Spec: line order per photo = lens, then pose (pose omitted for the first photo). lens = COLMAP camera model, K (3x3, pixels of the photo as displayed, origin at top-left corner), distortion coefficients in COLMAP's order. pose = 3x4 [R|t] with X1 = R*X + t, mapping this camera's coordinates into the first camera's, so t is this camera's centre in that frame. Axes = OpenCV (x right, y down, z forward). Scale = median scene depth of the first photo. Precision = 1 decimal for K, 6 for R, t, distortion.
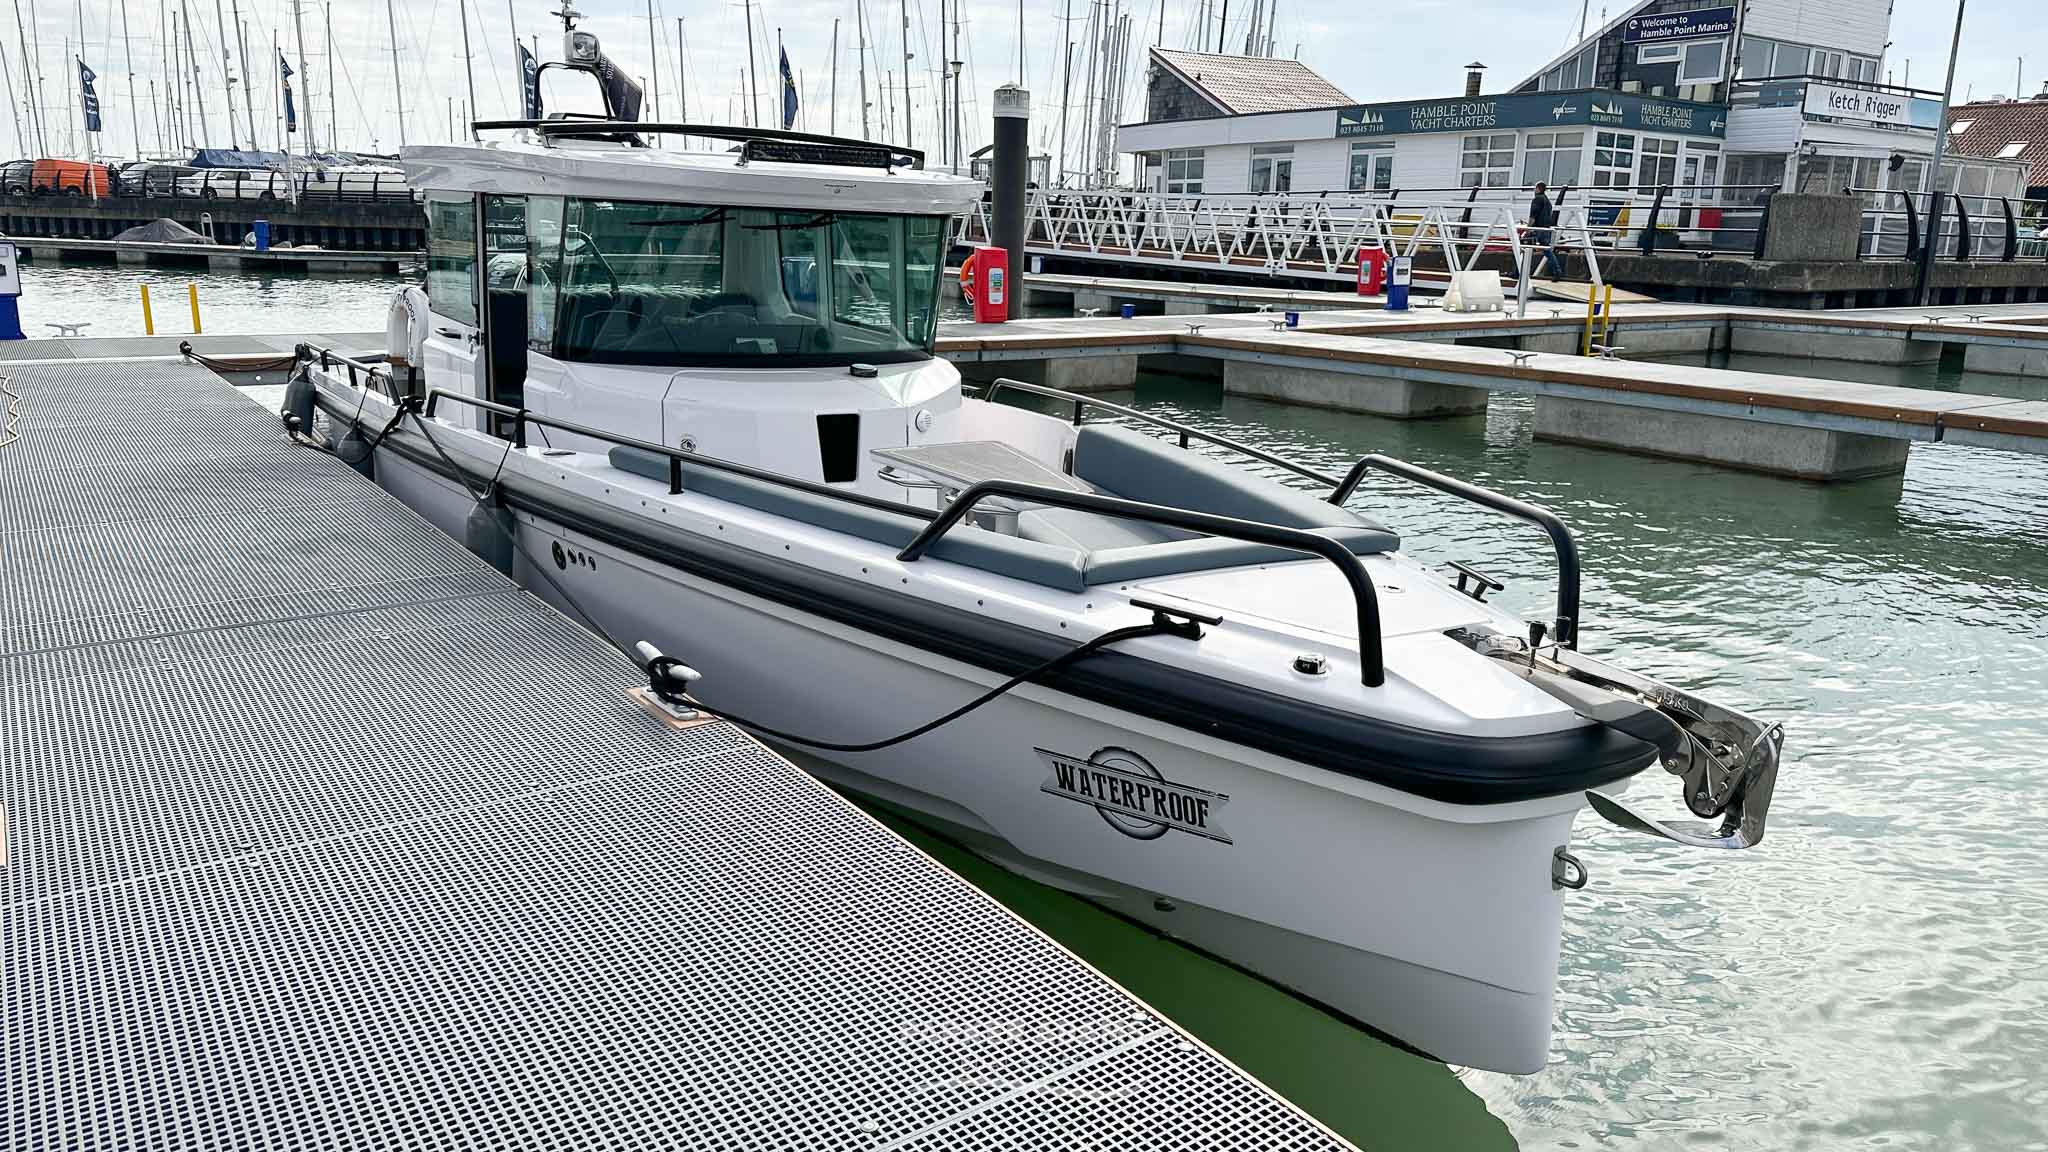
lens RADIAL K [[1562.5, 0, 1024.0], [0, 1562.5, 576.0], [0, 0, 1]] dist [0.046195, -0.111187]
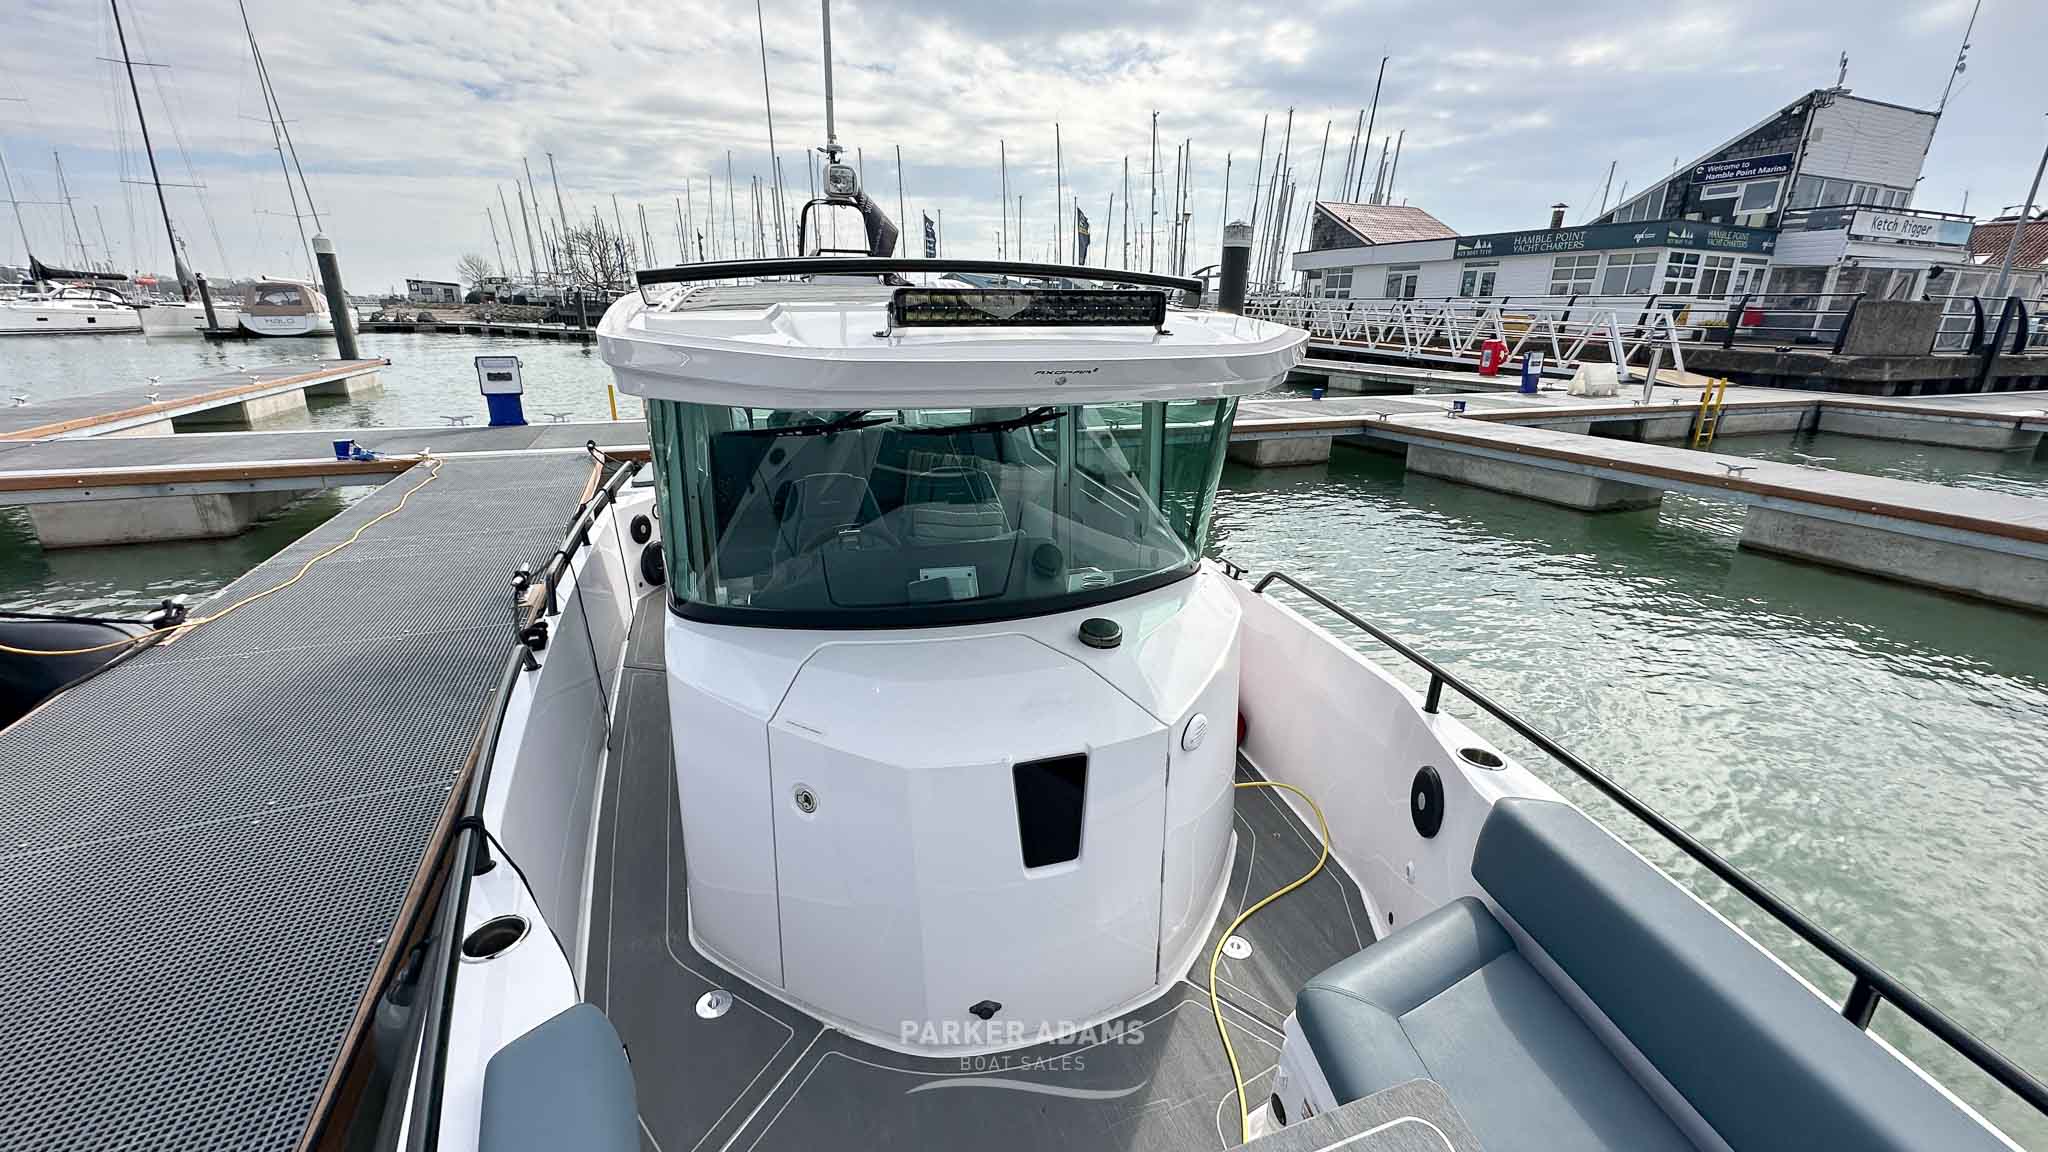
lens RADIAL K [[875.3, 0, 1024.0], [0, 875.3, 576.0], [0, 0, 1]] dist [-0.013121, 0.000504]
pose [[0.978555, 0.051320, -0.199488, -0.013862], [-0.037129, 0.996549, 0.074240, -0.039909], [0.202610, -0.065242, 0.977084, 0.140111]]
